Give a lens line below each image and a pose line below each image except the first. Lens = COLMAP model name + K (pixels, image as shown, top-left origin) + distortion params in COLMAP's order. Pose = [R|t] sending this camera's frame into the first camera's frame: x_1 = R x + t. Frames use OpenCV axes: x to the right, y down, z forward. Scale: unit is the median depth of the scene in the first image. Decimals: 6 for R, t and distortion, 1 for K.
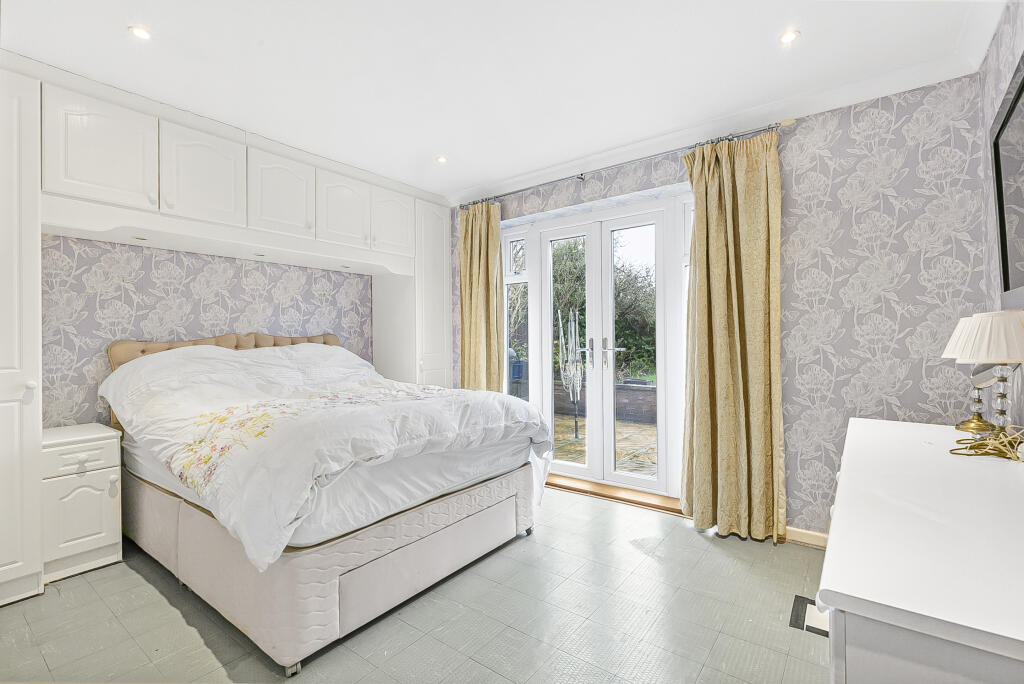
lens RADIAL K [[460.3, 0, 510.2], [0, 460.3, 341.5], [0, 0, 1]] dist [-0.000324, -0.001313]
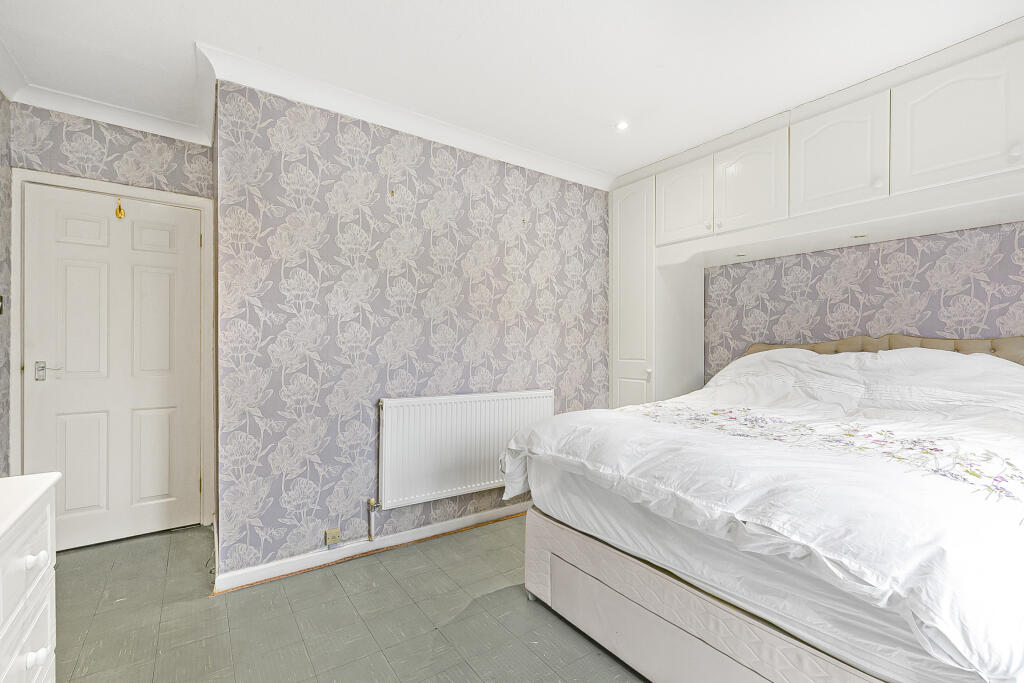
lens RADIAL K [[460.3, 0, 510.0], [0, 460.3, 342.4], [0, 0, 1]] dist [-0.000324, -0.001313]
pose [[-0.317877, 0.009066, -0.948089, 0.416264], [0.006206, 0.999953, 0.007481, -0.015172], [0.948112, -0.003506, -0.317918, 0.698206]]
